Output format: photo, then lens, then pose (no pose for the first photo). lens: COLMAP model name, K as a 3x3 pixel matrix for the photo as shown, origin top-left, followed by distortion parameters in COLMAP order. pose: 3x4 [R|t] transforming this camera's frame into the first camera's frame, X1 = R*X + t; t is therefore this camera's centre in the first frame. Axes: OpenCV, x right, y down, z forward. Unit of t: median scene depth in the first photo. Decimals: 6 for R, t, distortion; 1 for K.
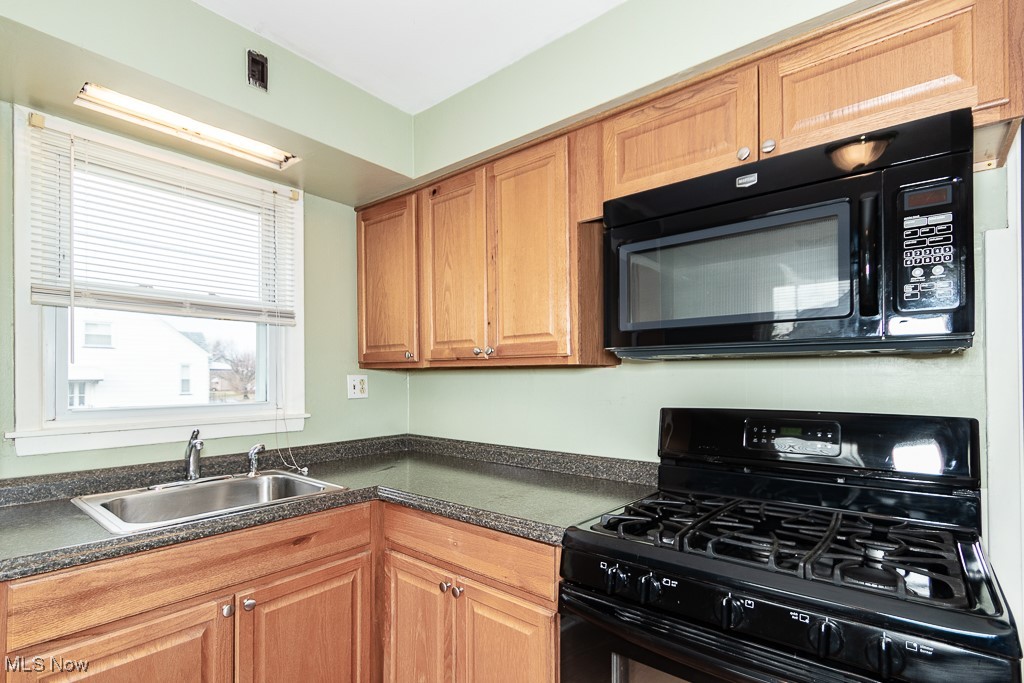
lens RADIAL K [[490.8, 0, 492.7], [0, 490.8, 375.0], [0, 0, 1]] dist [0.000790, -0.000374]
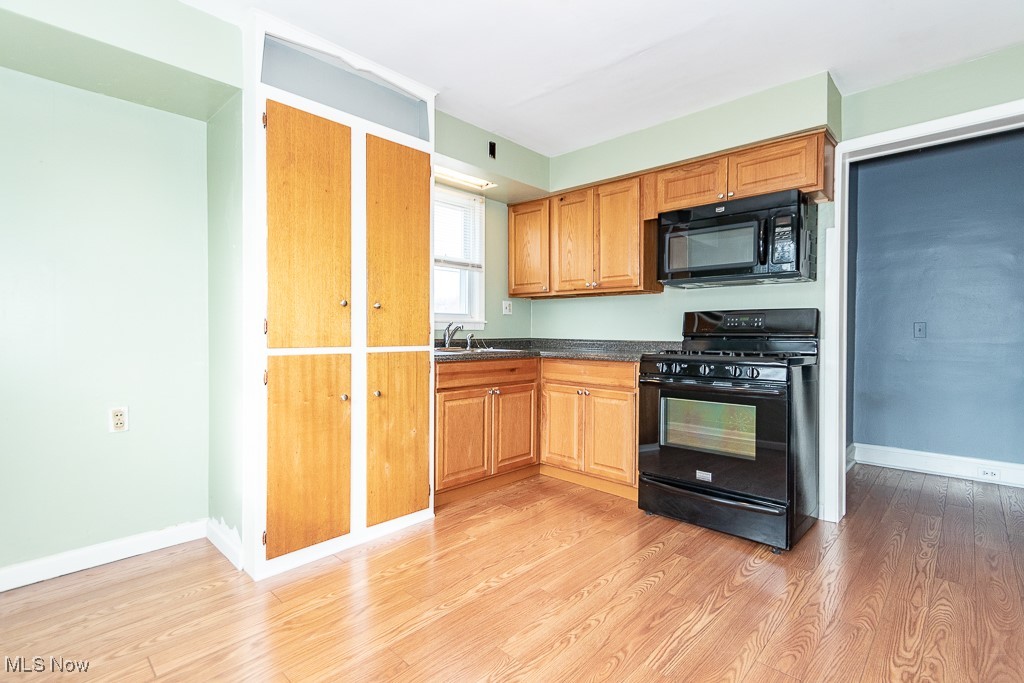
lens RADIAL K [[469.6, 0, 501.6], [0, 469.6, 336.3], [0, 0, 1]] dist [0.002214, -0.000422]
pose [[0.998286, 0.008619, -0.057883, -0.295031], [-0.007499, 0.999781, 0.019533, 0.135939], [0.058039, -0.019066, 0.998132, -0.976877]]
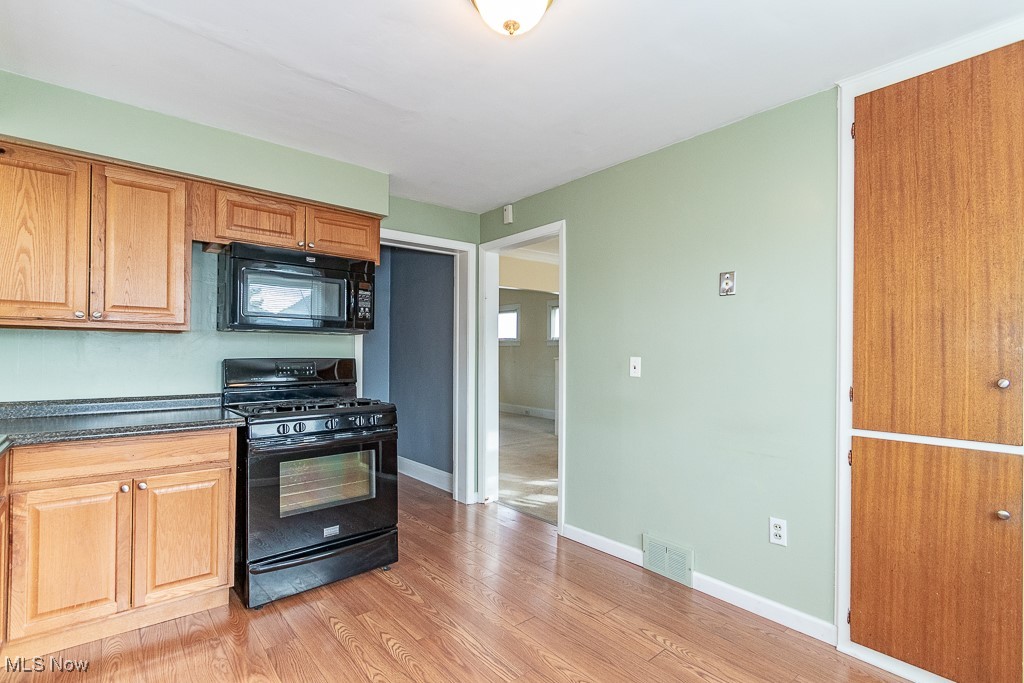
lens RADIAL K [[471.6, 0, 512.0], [0, 471.6, 353.2], [0, 0, 1]] dist [0.000646, -0.000152]
pose [[0.161513, 0.008296, 0.986836, -1.120184], [-0.012111, 0.999906, -0.006424, 0.045409], [-0.986796, -0.010914, 0.161599, -0.245077]]
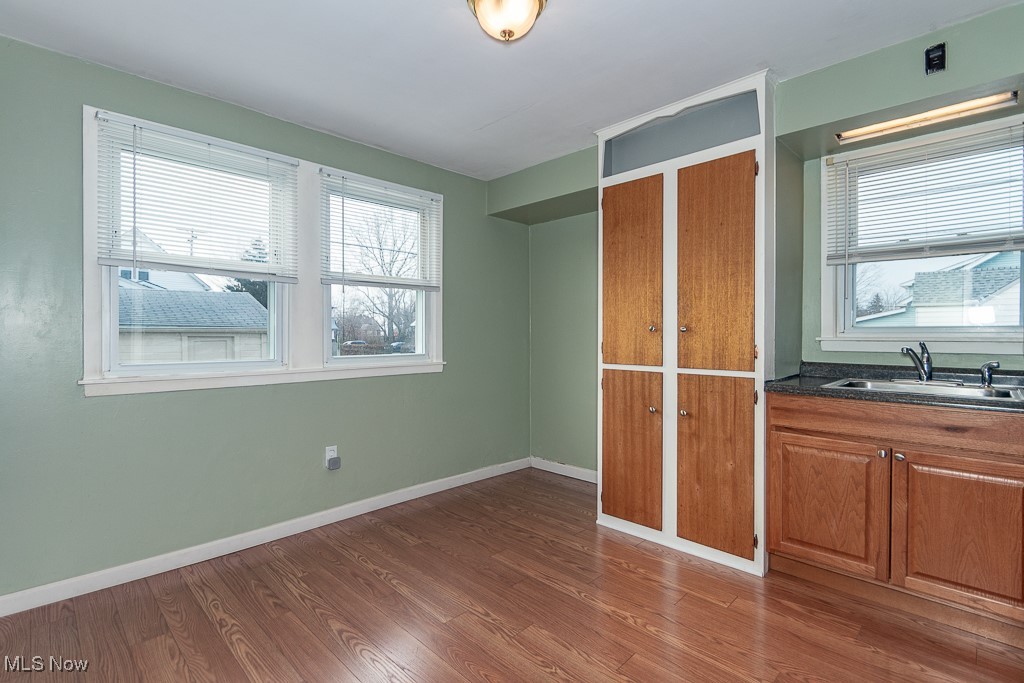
lens RADIAL K [[476.2, 0, 518.8], [0, 476.2, 334.7], [0, 0, 1]] dist [0.000146, -0.000426]
pose [[-0.053689, 0.006543, -0.998536, 0.776150], [0.006998, 0.999956, 0.006176, 0.078803], [0.998533, -0.006656, -0.053733, -0.023962]]
